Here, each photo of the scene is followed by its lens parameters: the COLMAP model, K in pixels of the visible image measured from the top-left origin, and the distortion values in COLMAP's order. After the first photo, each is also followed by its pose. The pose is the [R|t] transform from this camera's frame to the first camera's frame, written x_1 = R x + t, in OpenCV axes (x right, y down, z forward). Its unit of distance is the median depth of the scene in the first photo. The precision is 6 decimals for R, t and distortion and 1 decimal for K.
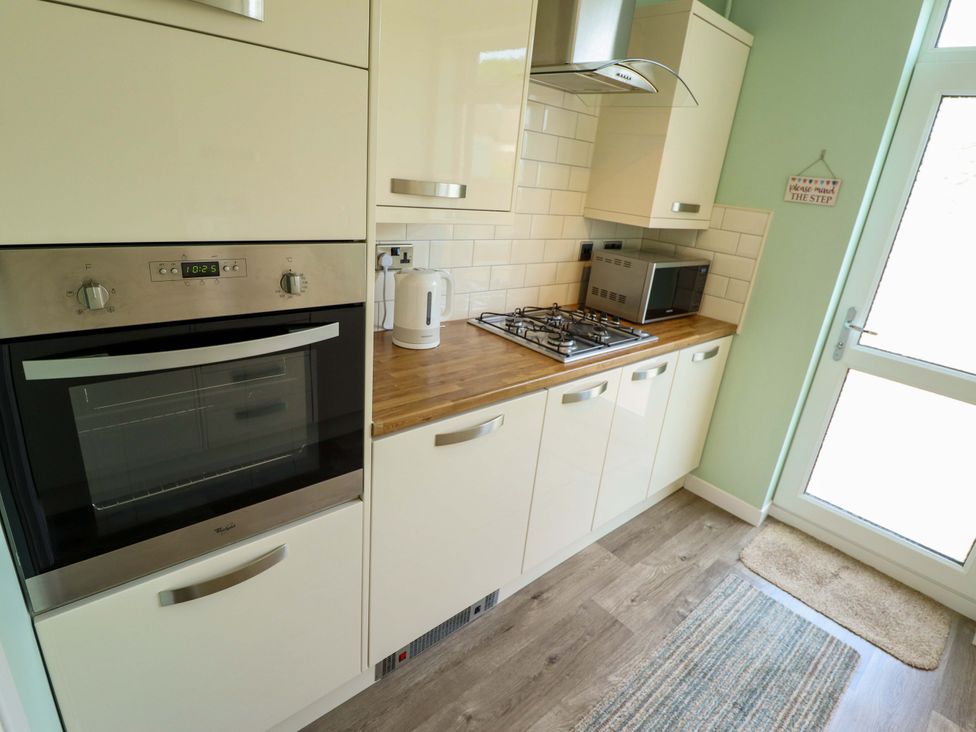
lens RADIAL K [[516.6, 0, 496.8], [0, 516.6, 363.2], [0, 0, 1]] dist [-0.001207, -0.012537]
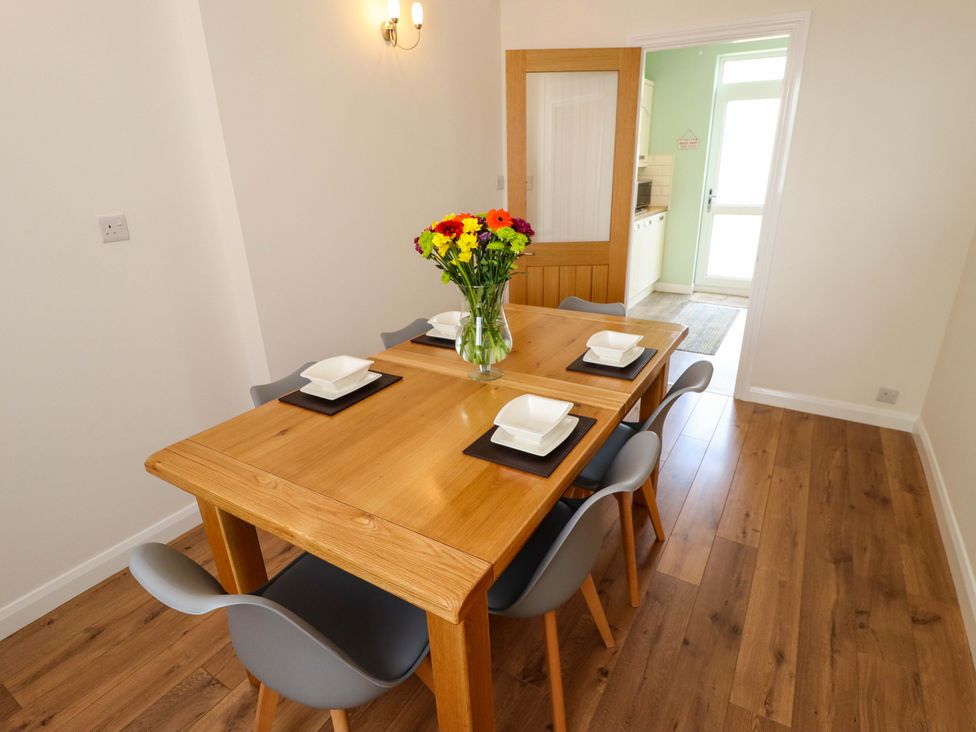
lens RADIAL K [[516.6, 0, 496.8], [0, 516.6, 363.2], [0, 0, 1]] dist [-0.001207, -0.012537]
pose [[0.947527, -0.223644, 0.228420, -1.117708], [0.215482, 0.974638, 0.060403, 0.365842], [-0.236135, -0.008013, 0.971687, -1.267725]]
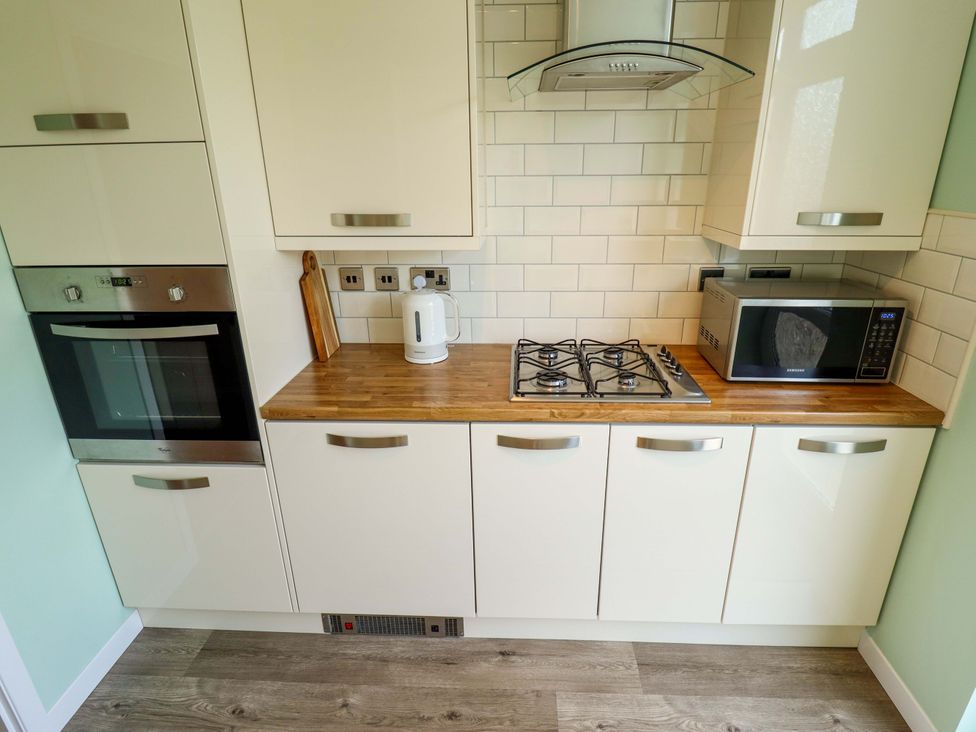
lens RADIAL K [[512.3, 0, 491.1], [0, 512.3, 358.4], [0, 0, 1]] dist [-0.001268, -0.013084]
pose [[0.707229, 0.137475, -0.693489, 0.586454], [-0.169102, 0.985333, 0.022877, -0.072923], [0.686463, 0.101092, 0.720104, 0.271310]]
